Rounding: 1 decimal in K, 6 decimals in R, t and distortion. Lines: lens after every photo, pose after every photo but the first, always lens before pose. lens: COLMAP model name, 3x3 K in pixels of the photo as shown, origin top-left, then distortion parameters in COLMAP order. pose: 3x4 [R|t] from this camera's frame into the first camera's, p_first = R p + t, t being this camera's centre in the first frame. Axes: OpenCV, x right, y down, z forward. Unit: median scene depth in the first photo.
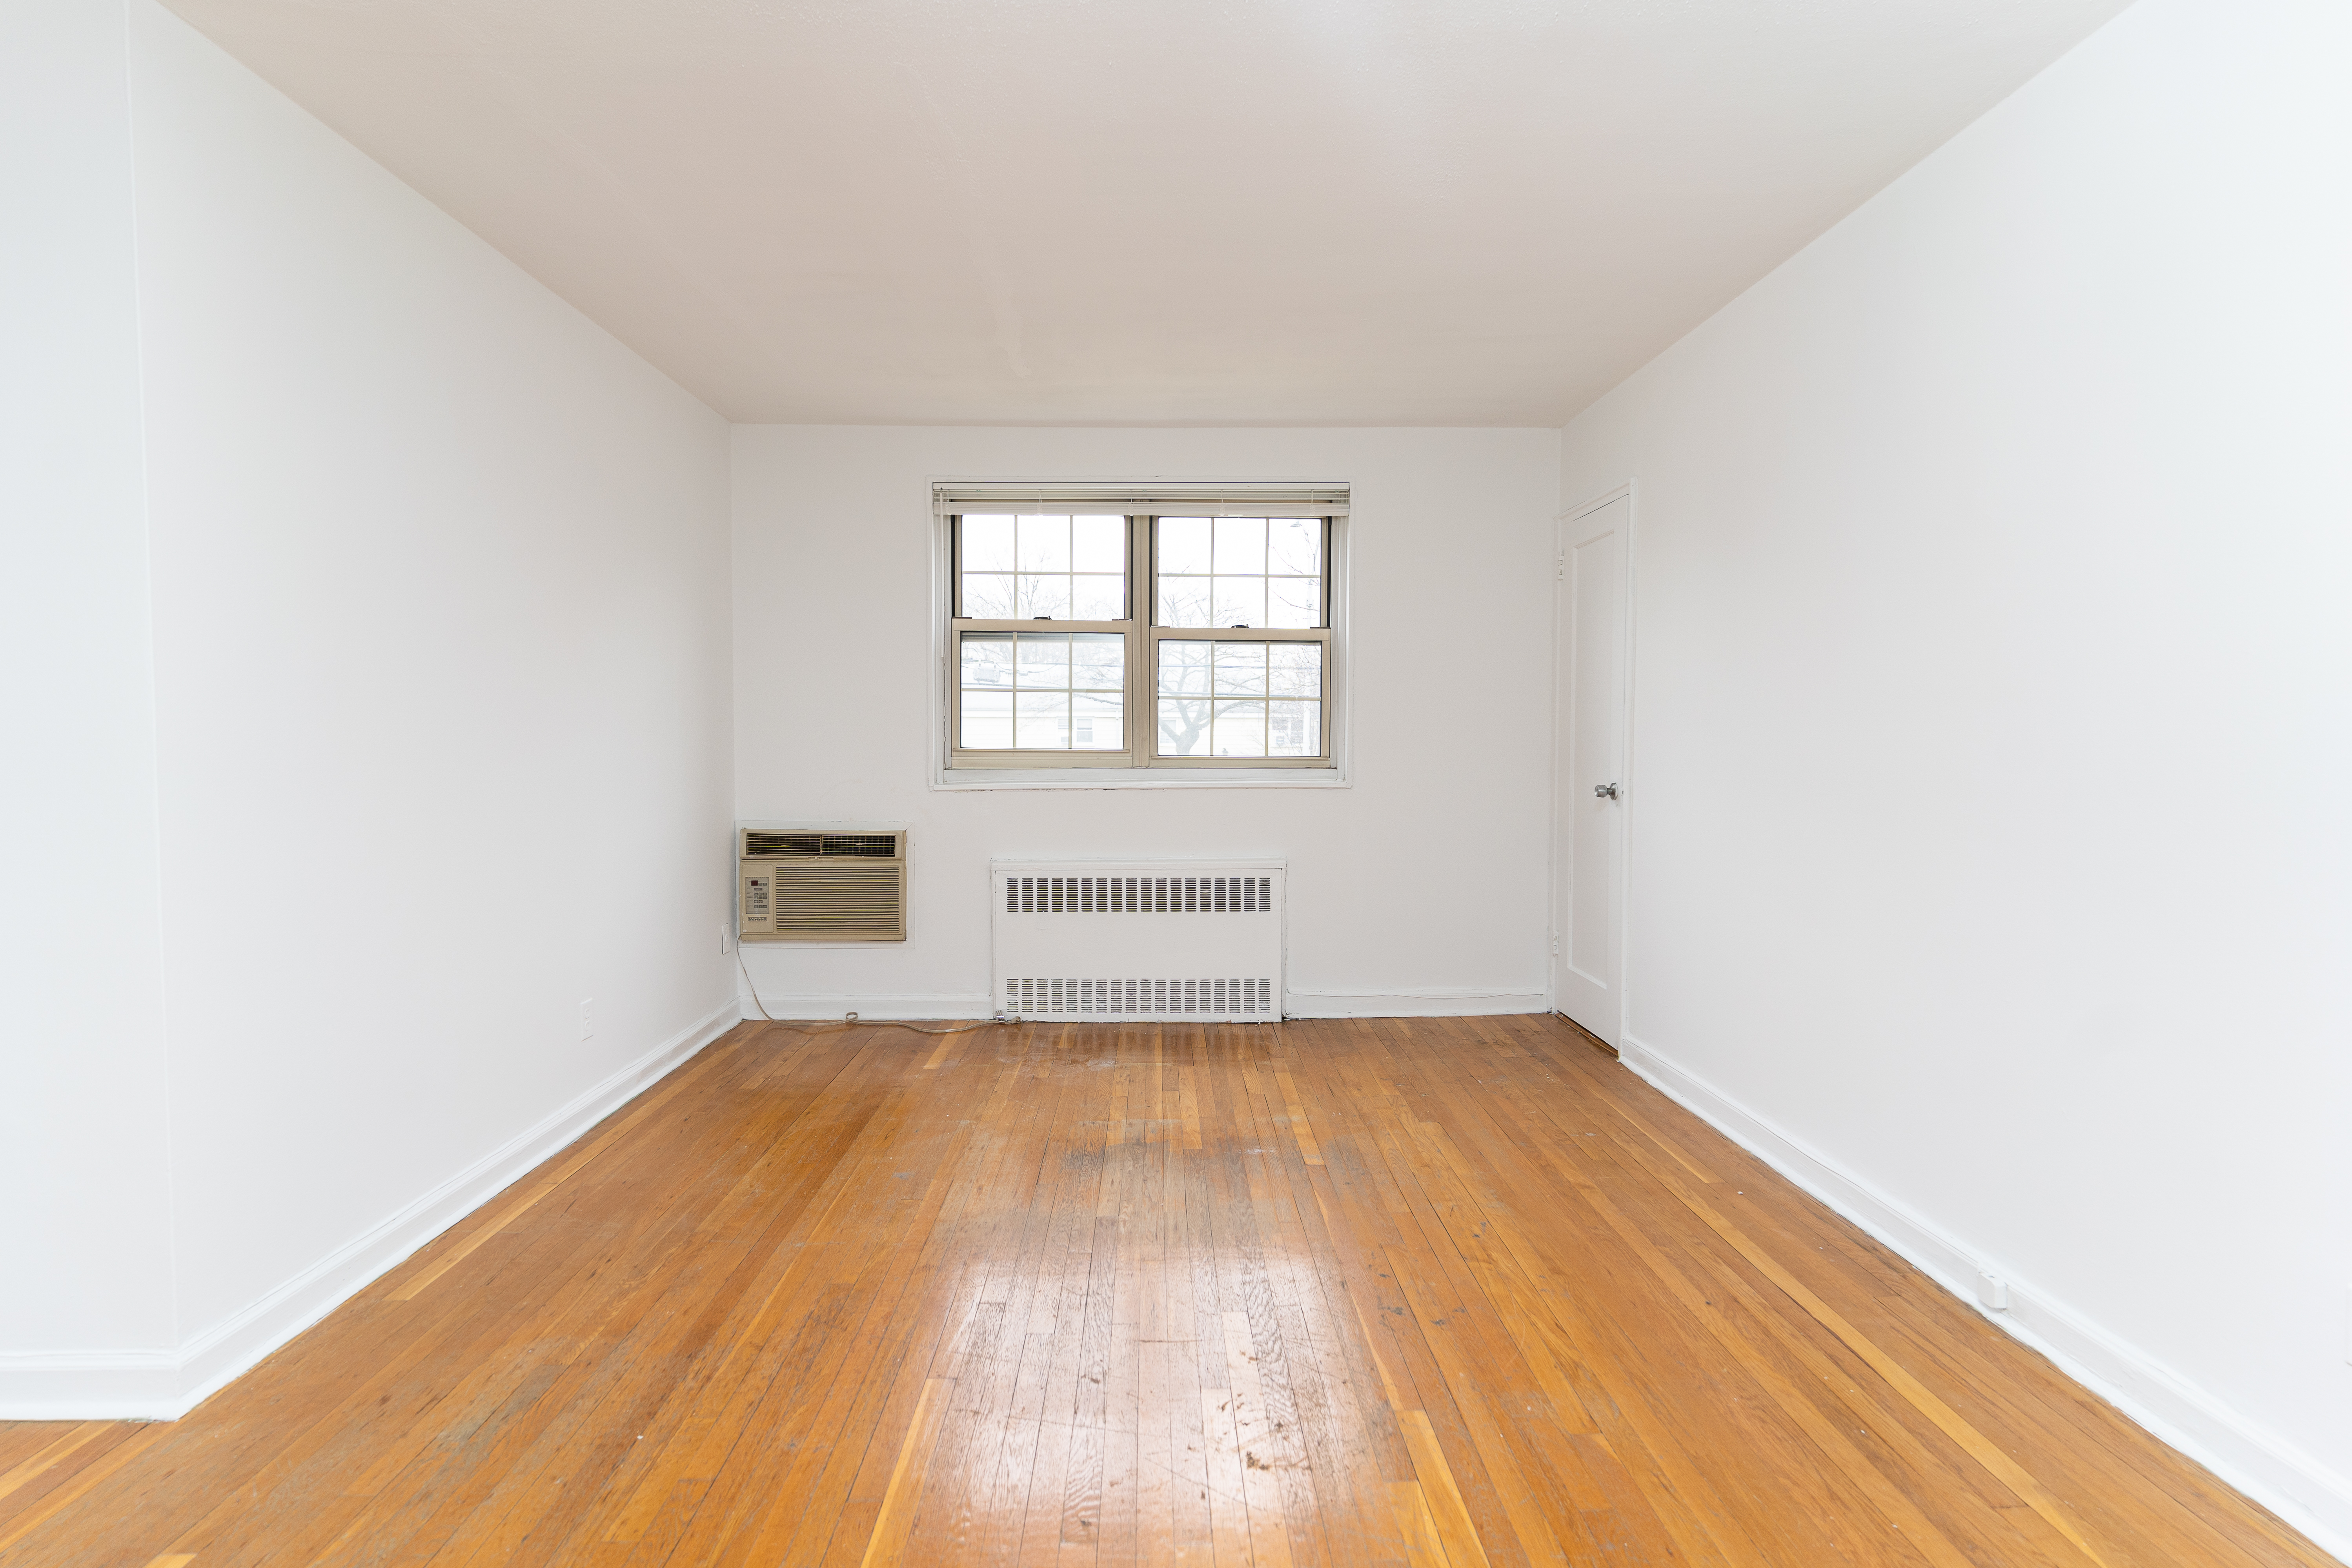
lens RADIAL K [[1120.8, 0, 1176.0], [0, 1120.8, 784.0], [0, 0, 1]] dist [-0.000024, 0.000552]
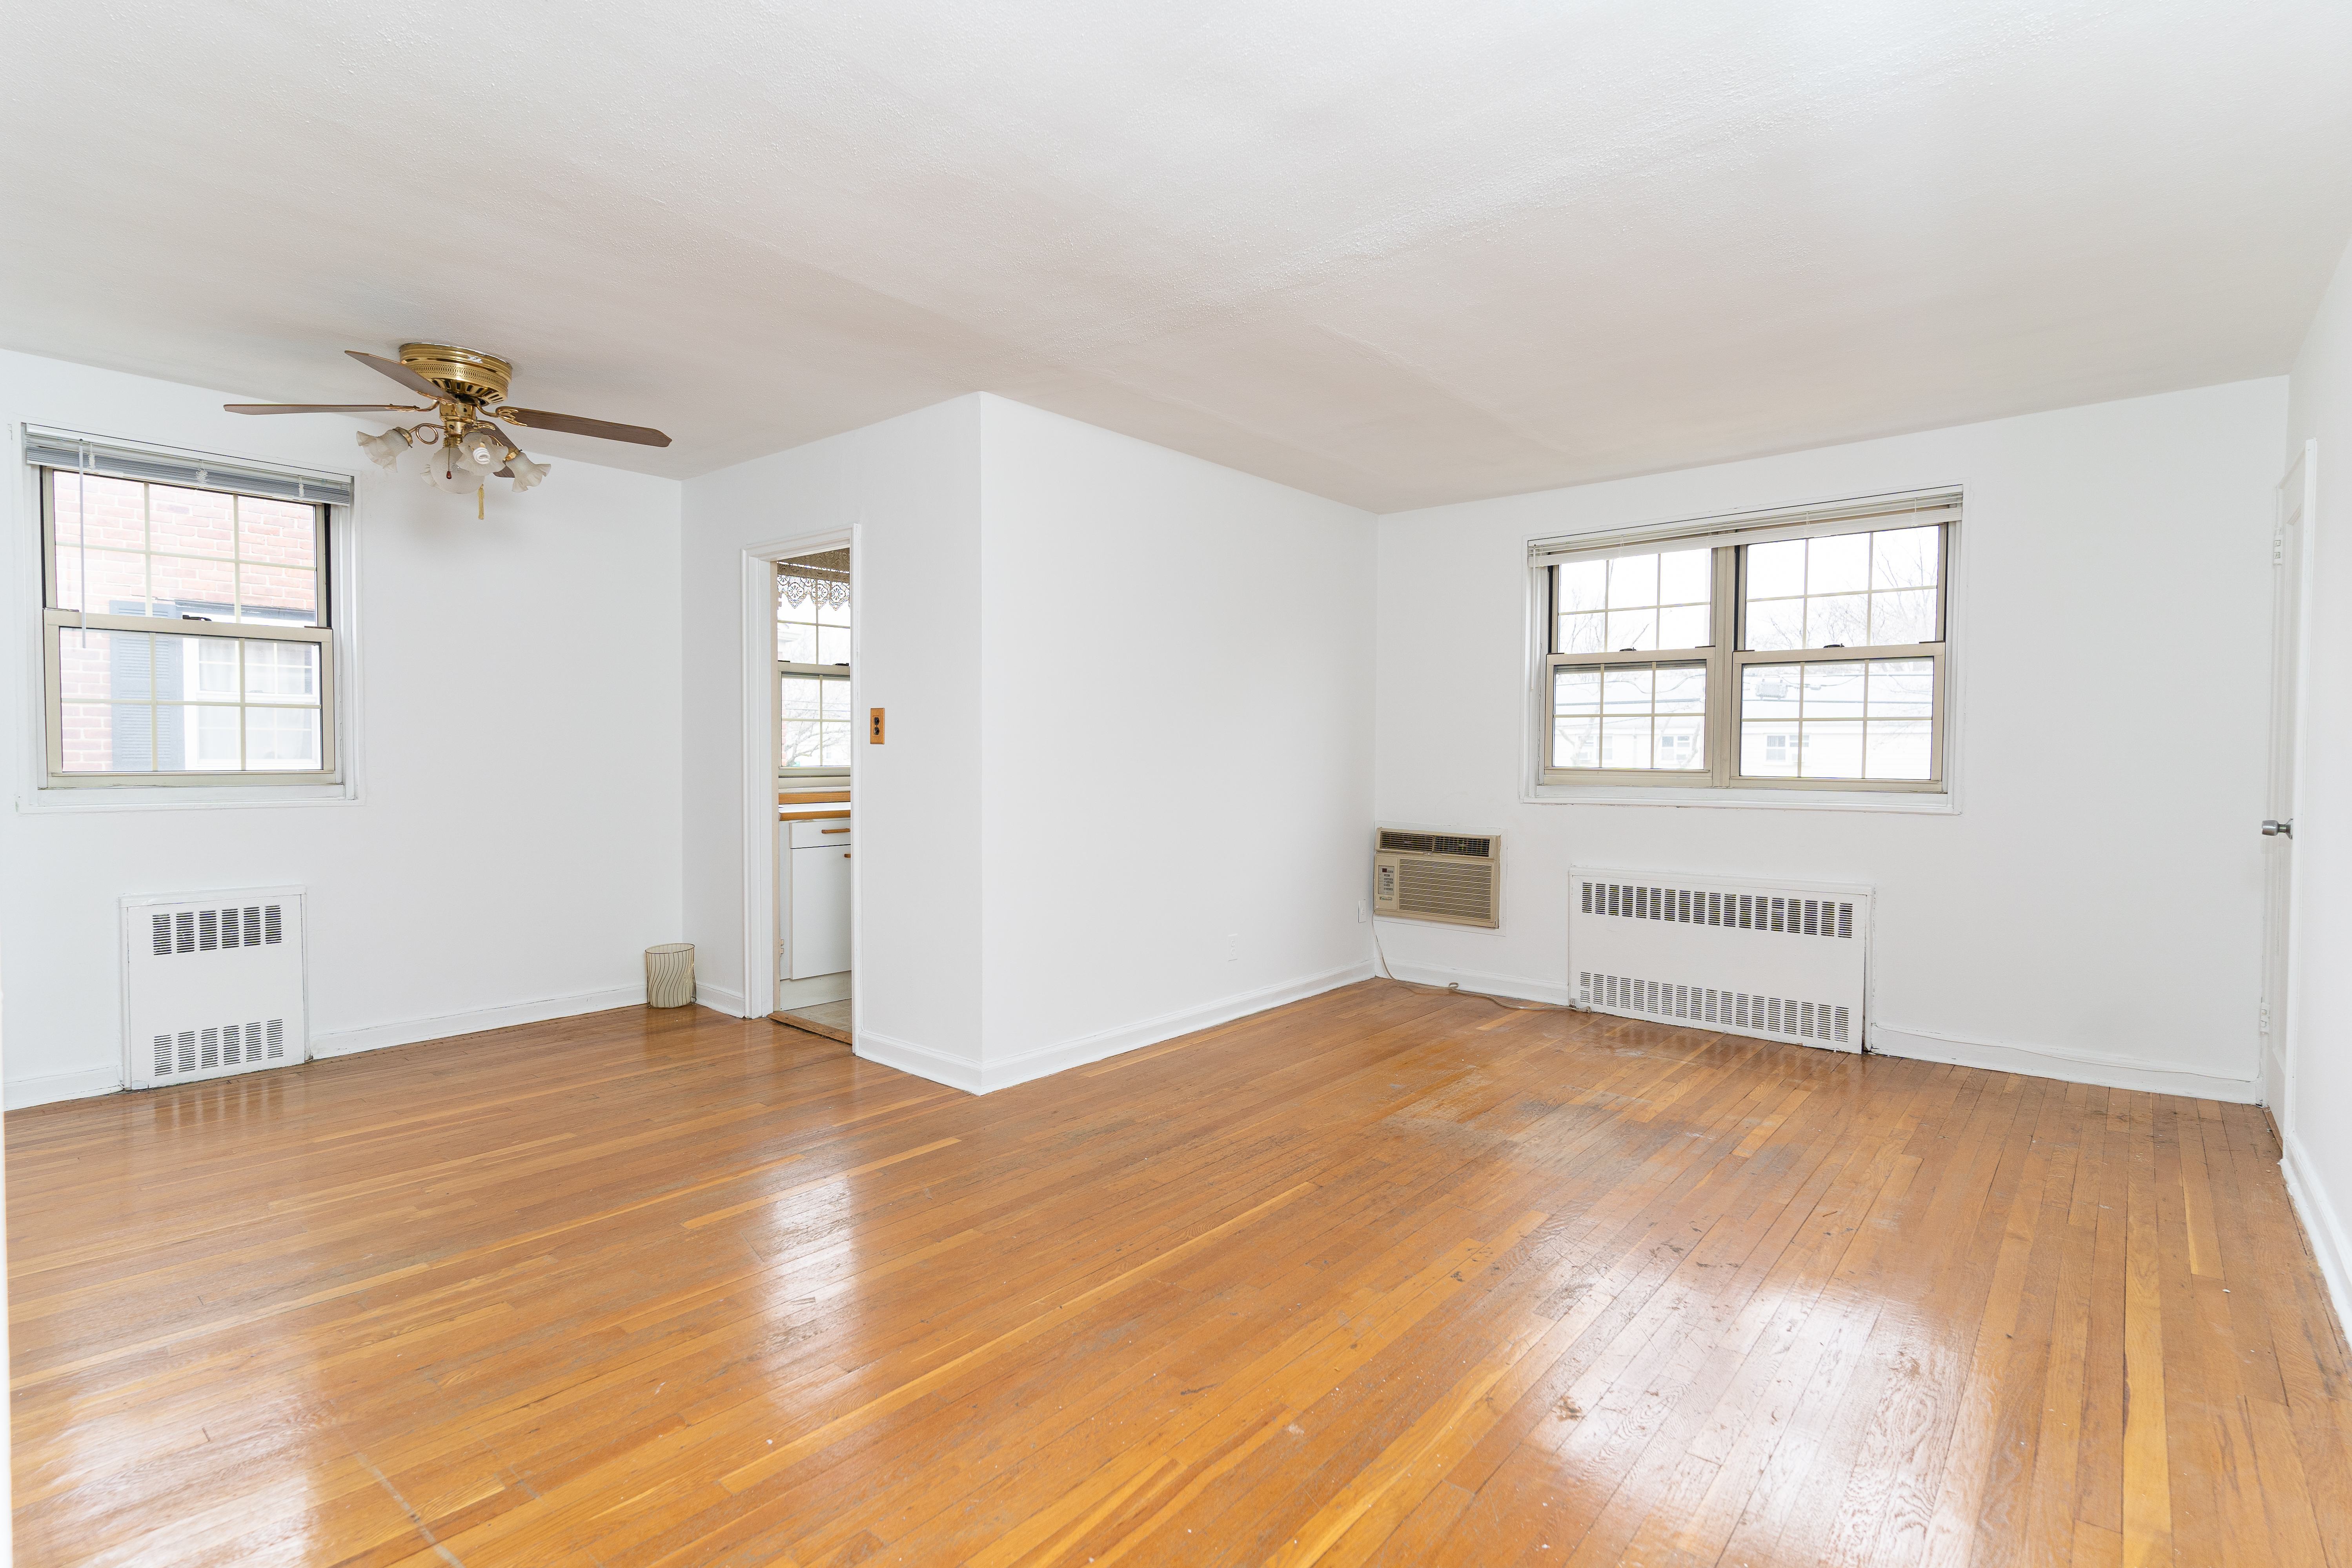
lens RADIAL K [[1120.8, 0, 1176.0], [0, 1120.8, 784.0], [0, 0, 1]] dist [-0.000024, 0.000552]
pose [[0.746772, 0.020217, -0.664772, 0.291330], [-0.031720, 0.999483, -0.005236, 0.003883], [0.664323, 0.024996, 0.747028, -0.117359]]
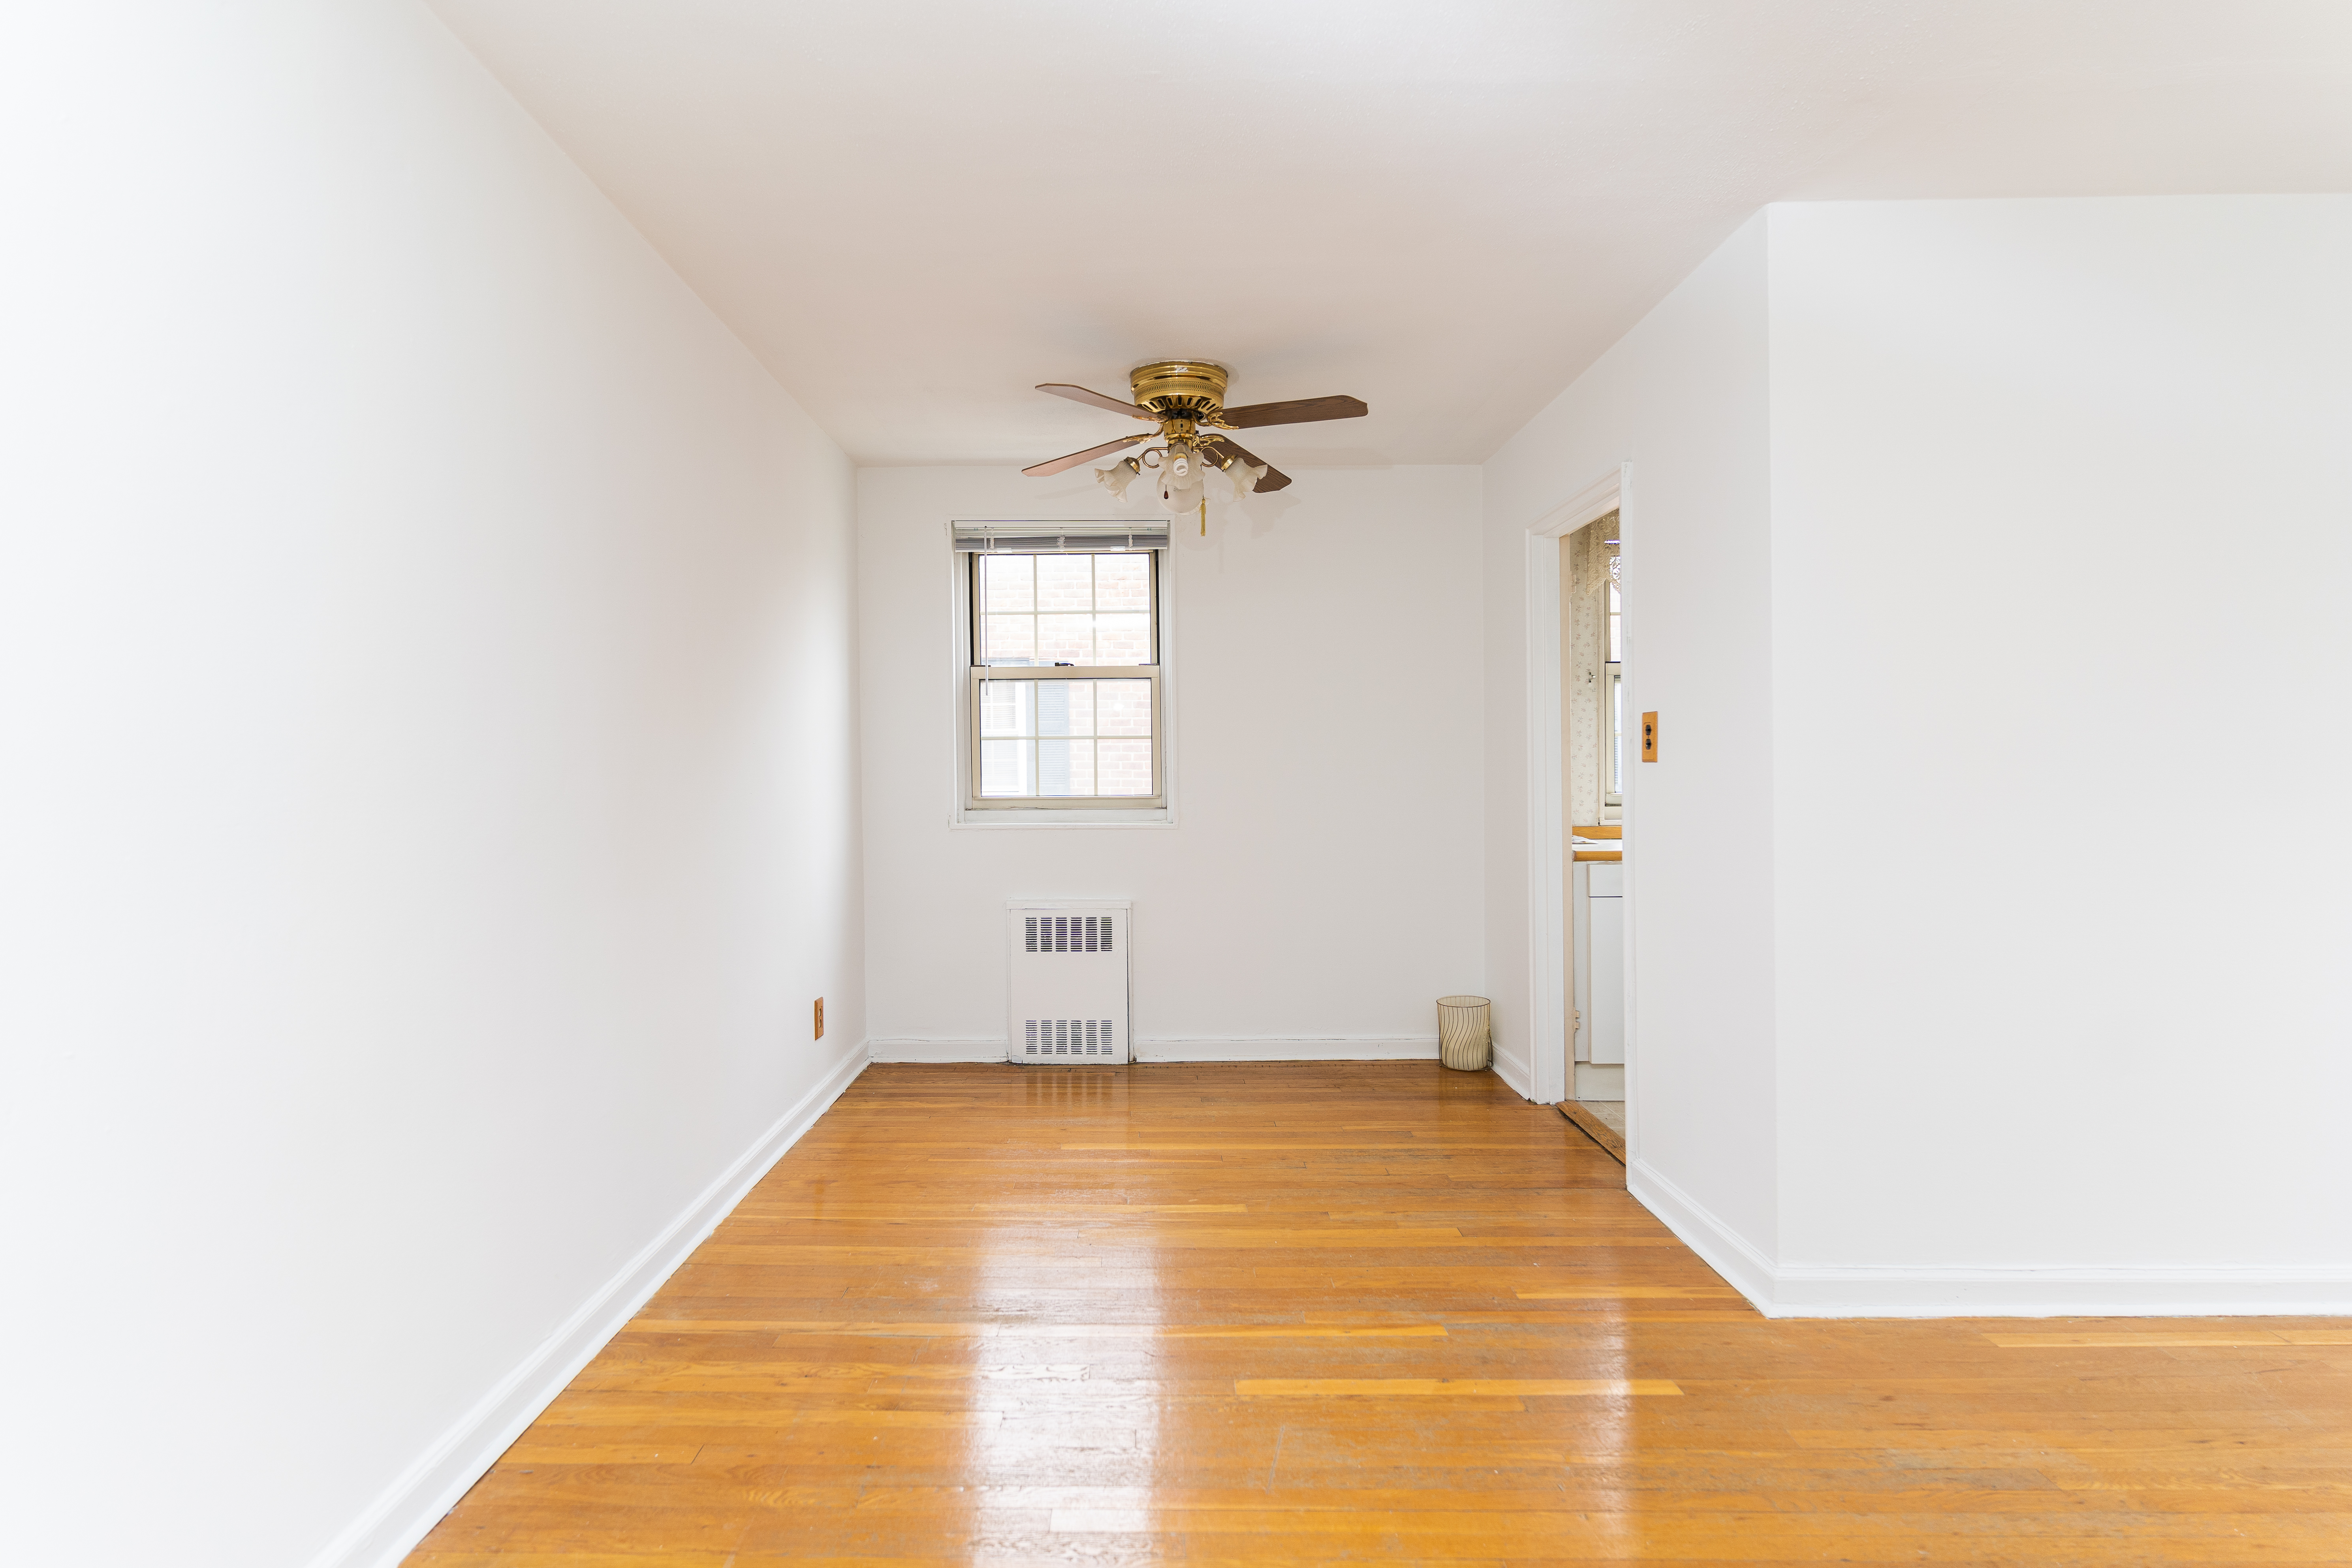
lens RADIAL K [[1142.5, 0, 1148.4], [0, 1142.5, 782.6], [0, 0, 1]] dist [0.000869, 0.000311]
pose [[-0.029999, 0.003297, -0.999544, 0.173609], [-0.037181, 0.999299, 0.004412, -0.006219], [0.998858, 0.037297, -0.029856, 0.134624]]
